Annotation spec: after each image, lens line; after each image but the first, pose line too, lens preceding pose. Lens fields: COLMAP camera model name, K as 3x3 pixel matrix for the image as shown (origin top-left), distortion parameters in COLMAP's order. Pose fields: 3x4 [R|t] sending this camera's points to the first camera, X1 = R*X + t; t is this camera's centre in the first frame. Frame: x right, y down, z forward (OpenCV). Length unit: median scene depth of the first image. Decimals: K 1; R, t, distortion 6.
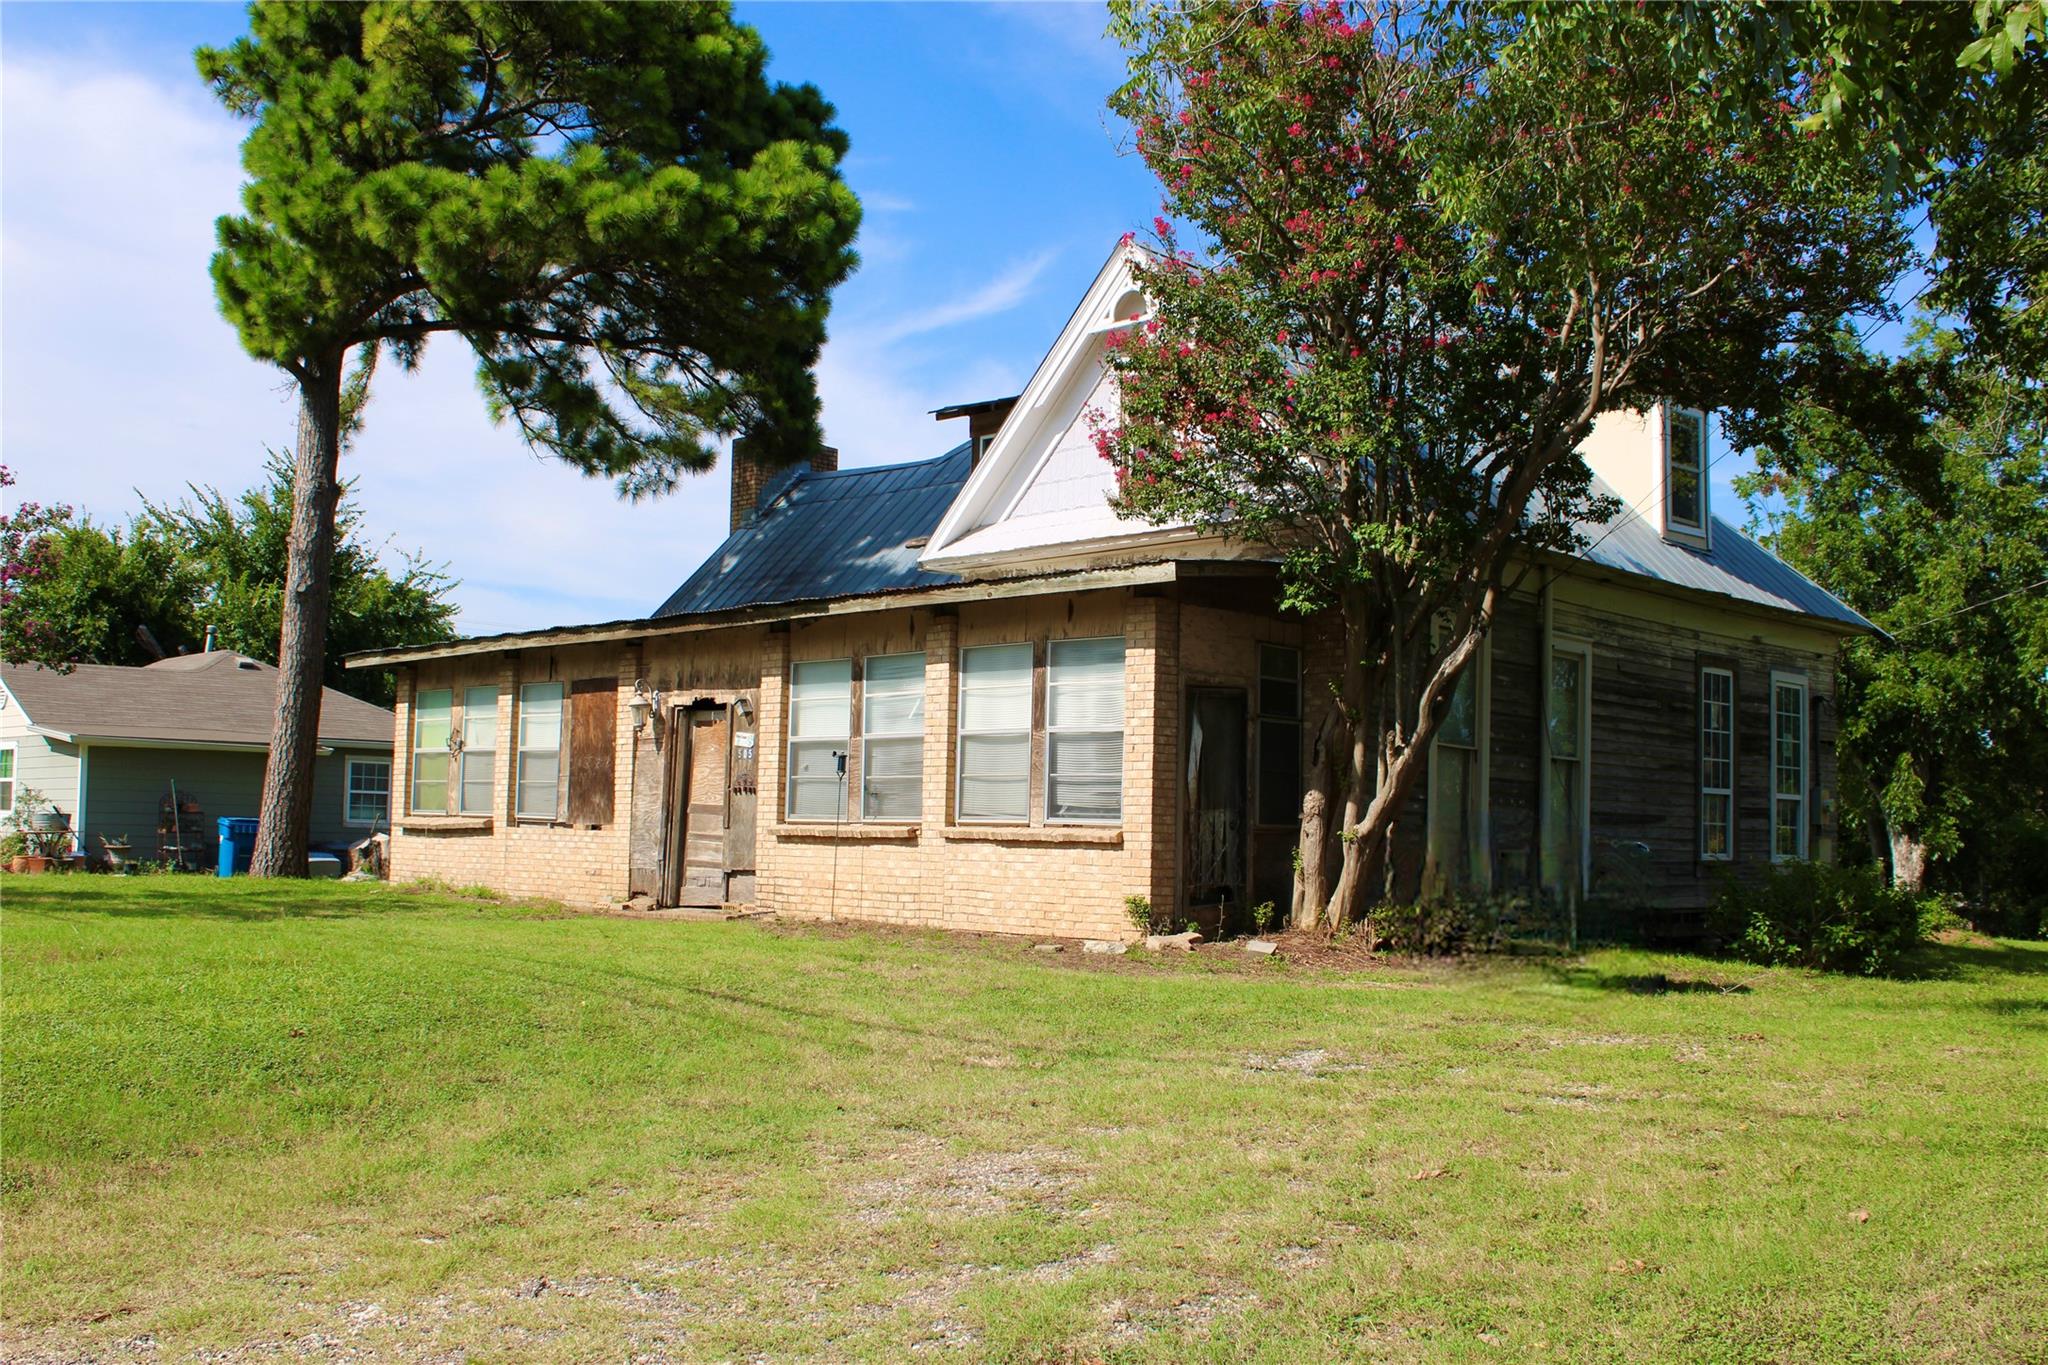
lens RADIAL K [[1965.4, 0, 1025.8], [0, 1965.4, 678.7], [0, 0, 1]] dist [0.004171, 0.000000]
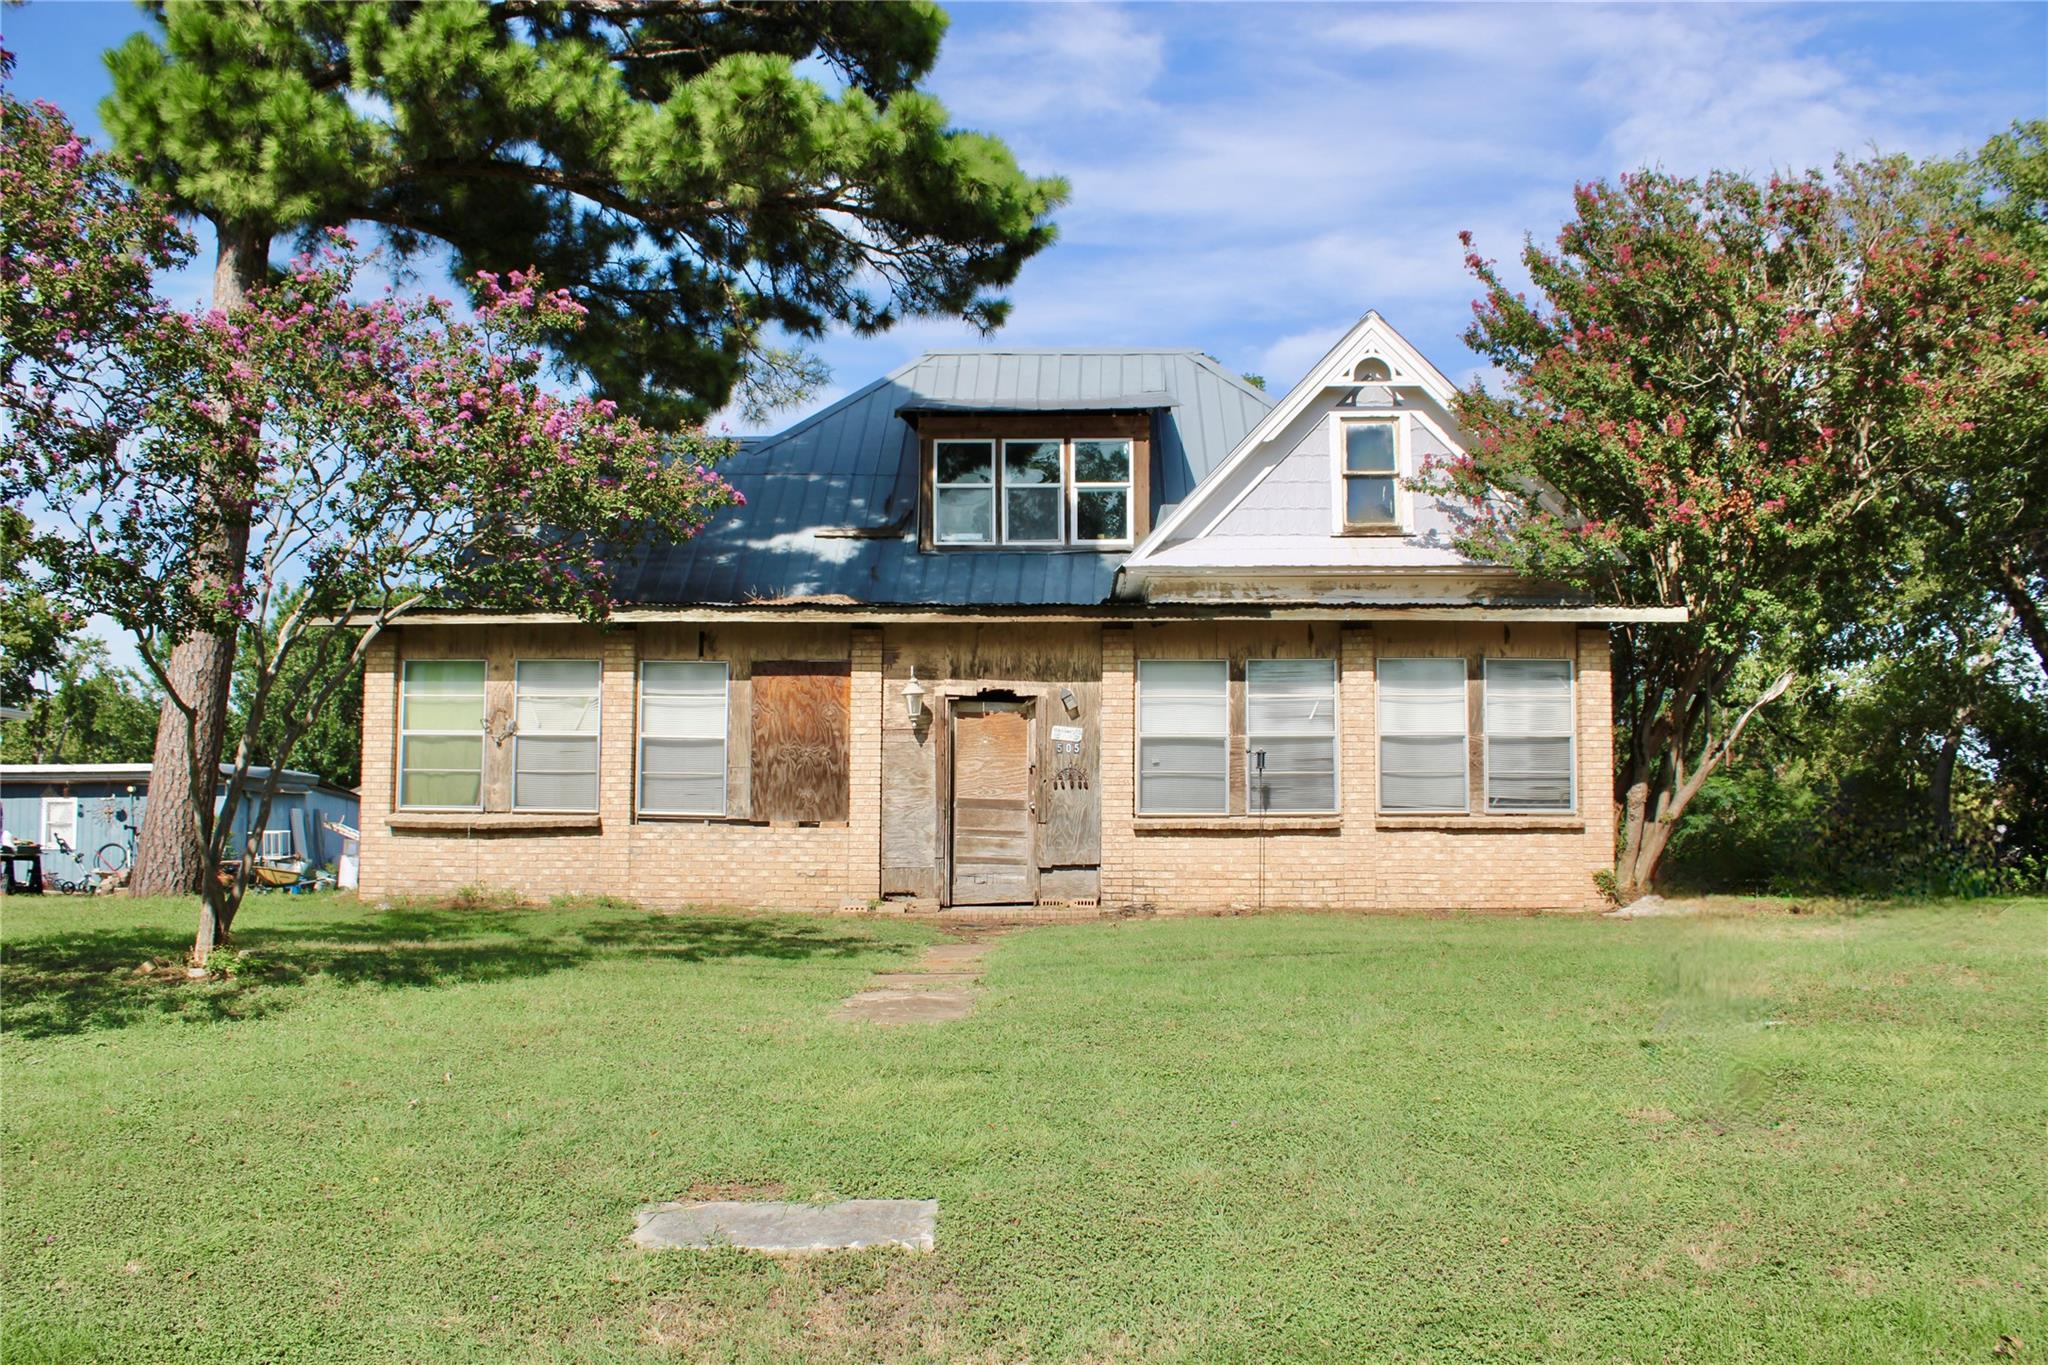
lens RADIAL K [[1699.9, 0, 1024.1], [0, 1699.9, 689.2], [0, 0, 1]] dist [-0.116046, 0.003527]
pose [[0.708209, 0.035862, 0.705092, -0.761664], [-0.042642, 0.999059, -0.007983, 0.016477], [-0.704714, -0.024413, 0.709071, 0.408472]]
